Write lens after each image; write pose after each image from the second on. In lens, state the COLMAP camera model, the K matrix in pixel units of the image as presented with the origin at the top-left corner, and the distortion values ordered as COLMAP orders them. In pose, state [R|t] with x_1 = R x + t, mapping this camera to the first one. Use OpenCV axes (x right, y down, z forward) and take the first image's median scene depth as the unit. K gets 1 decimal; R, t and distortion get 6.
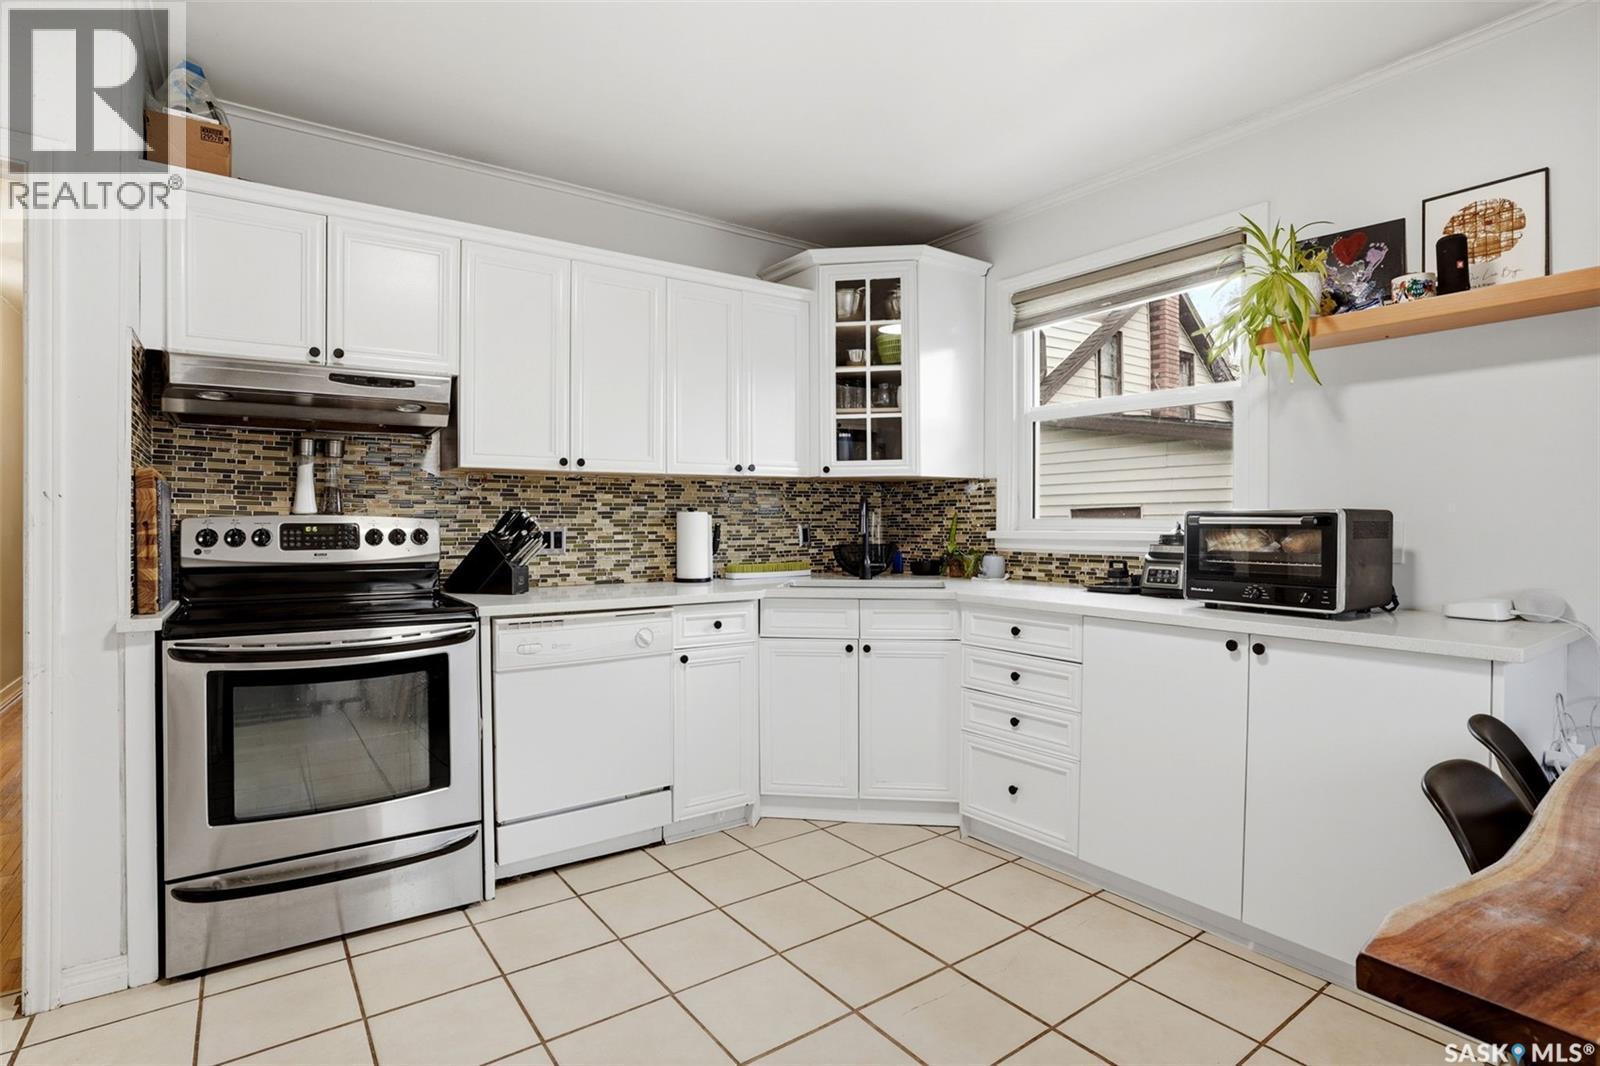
lens RADIAL K [[806.9, 0, 796.7], [0, 806.9, 528.6], [0, 0, 1]] dist [-0.038151, 0.003972]
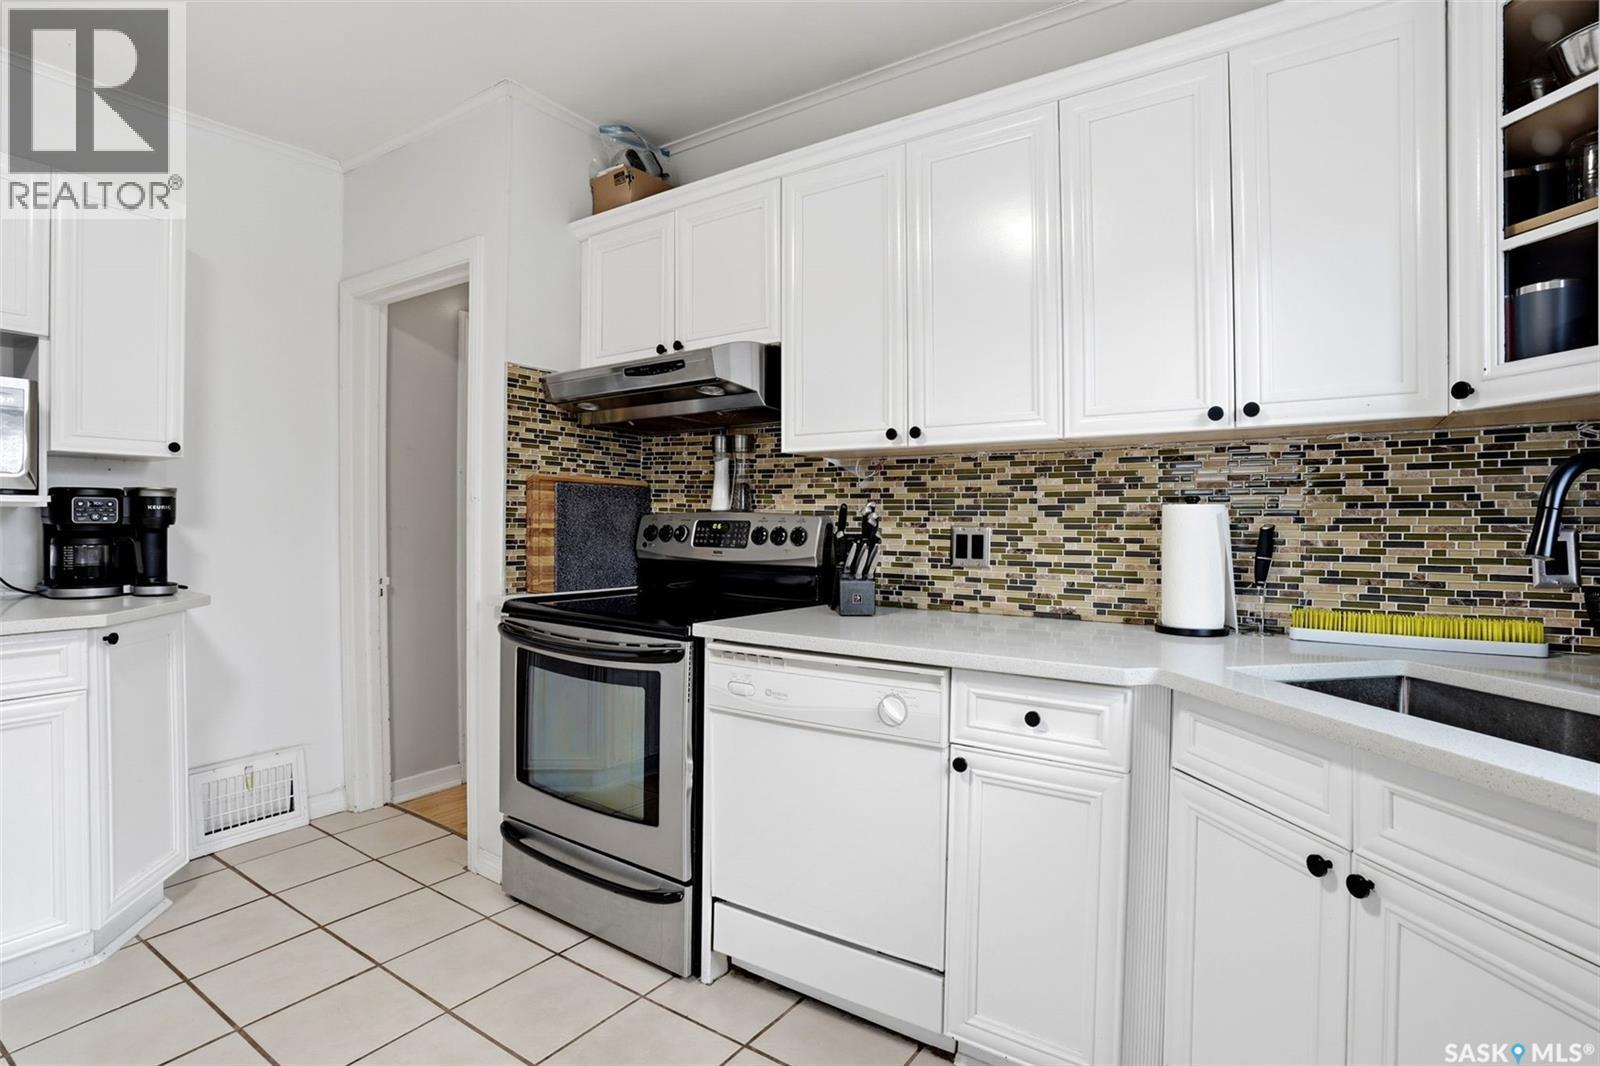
lens RADIAL K [[806.9, 0, 798.4], [0, 806.9, 533.7], [0, 0, 1]] dist [-0.038151, 0.003972]
pose [[0.337418, 0.020499, -0.941132, 0.299780], [-0.013199, 0.999768, 0.017044, -0.006784], [0.941262, 0.006671, 0.337611, 0.601169]]
